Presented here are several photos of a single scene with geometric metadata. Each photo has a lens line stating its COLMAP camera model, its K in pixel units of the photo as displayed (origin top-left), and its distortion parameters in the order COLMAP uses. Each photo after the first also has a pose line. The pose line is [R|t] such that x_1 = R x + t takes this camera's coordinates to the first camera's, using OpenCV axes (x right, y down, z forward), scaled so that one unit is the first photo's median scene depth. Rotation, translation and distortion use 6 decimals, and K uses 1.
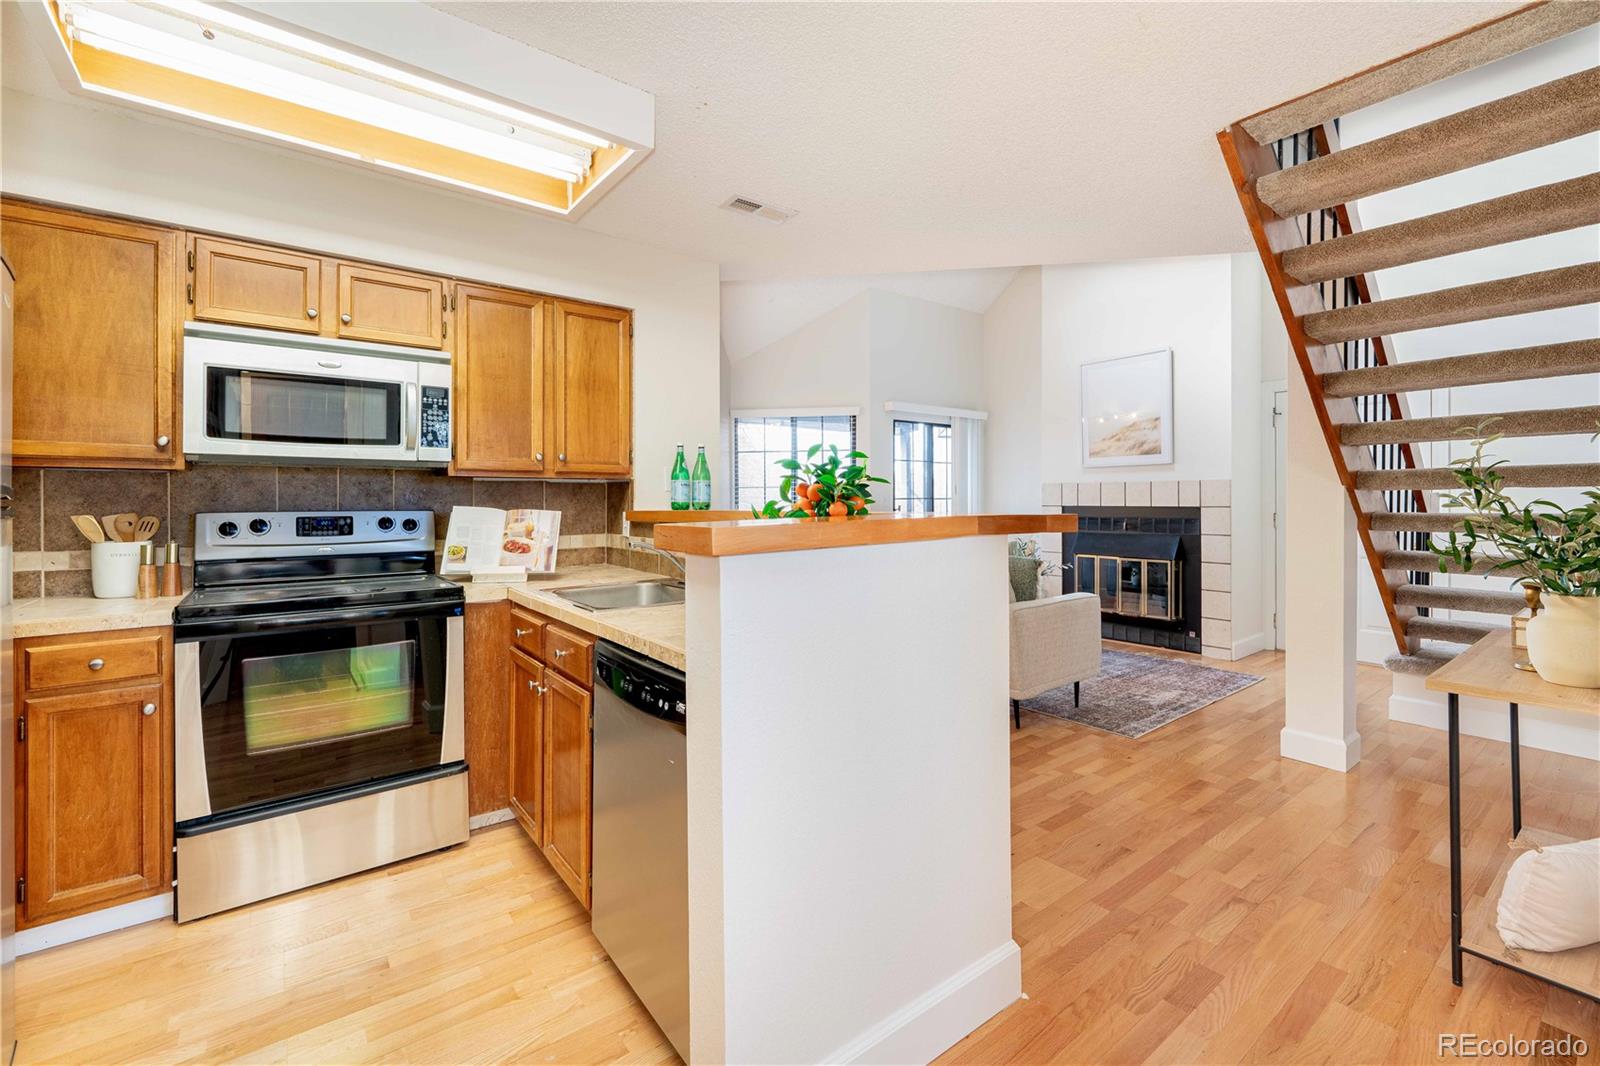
lens RADIAL K [[674.3, 0, 820.0], [0, 674.3, 495.7], [0, 0, 1]] dist [-0.002420, 0.000267]
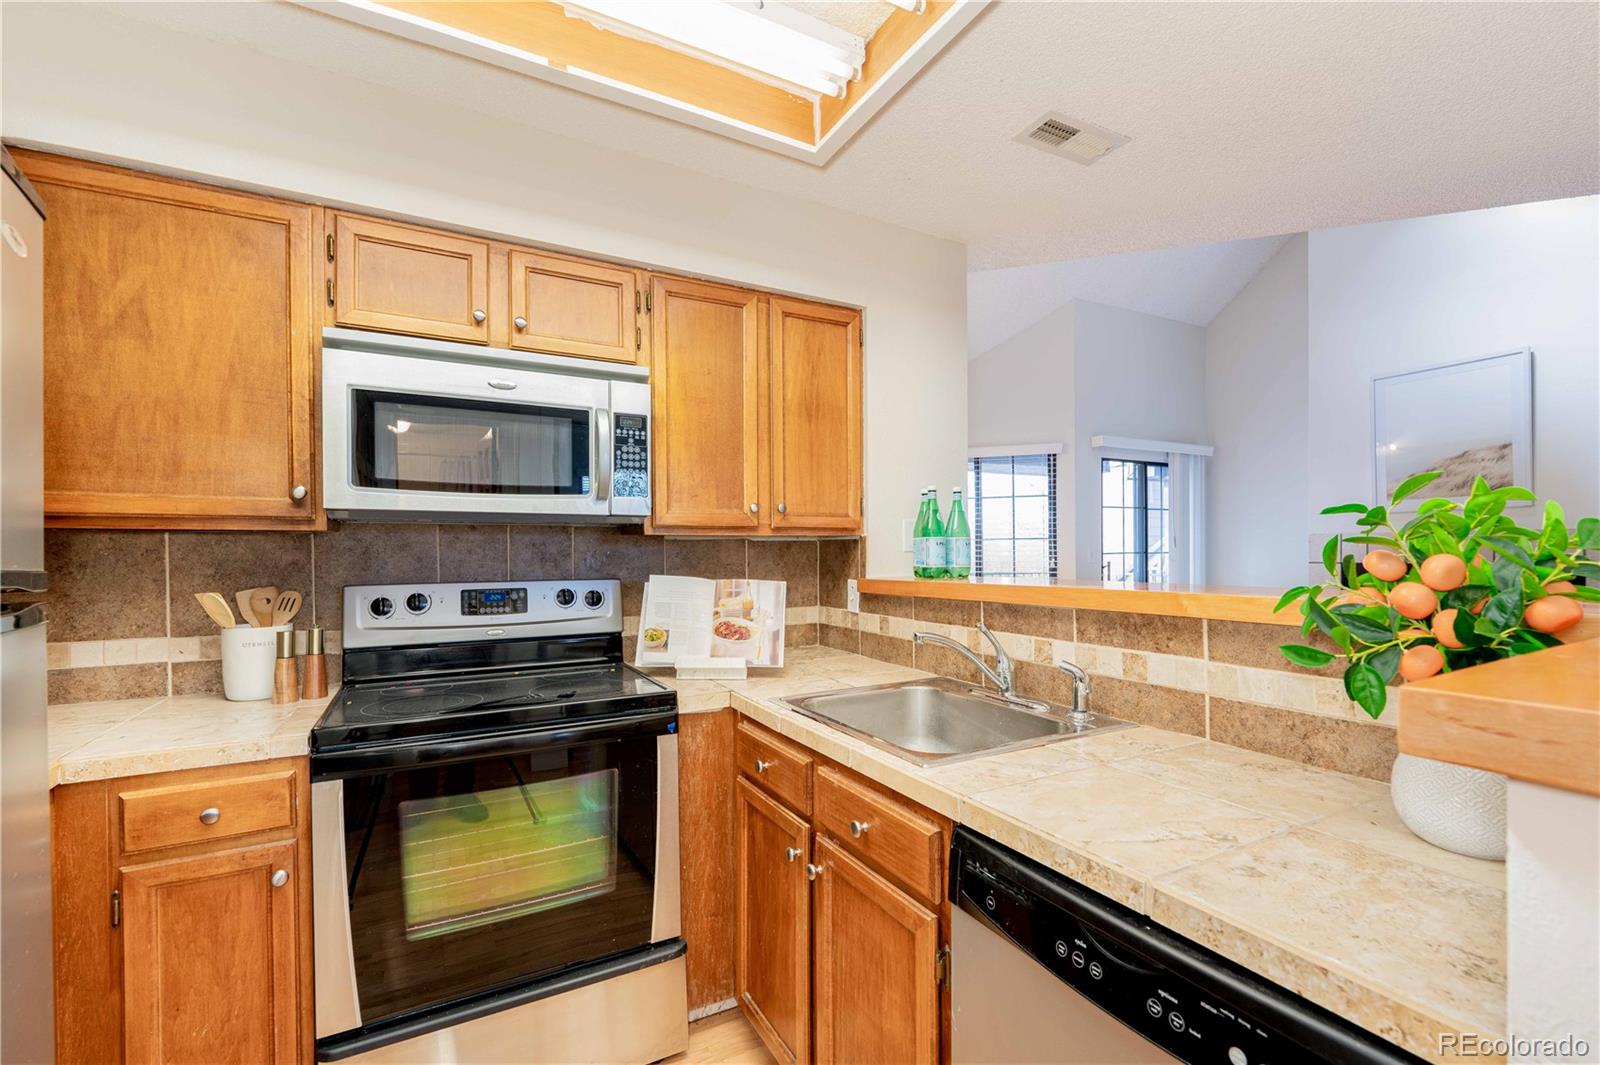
lens RADIAL K [[690.0, 0, 826.0], [0, 690.0, 554.2], [0, 0, 1]] dist [0.000897, -0.000414]
pose [[0.987530, -0.002450, -0.157413, -0.244279], [0.004428, 0.999916, 0.012210, -0.017214], [0.157370, -0.012755, 0.987457, 0.290513]]
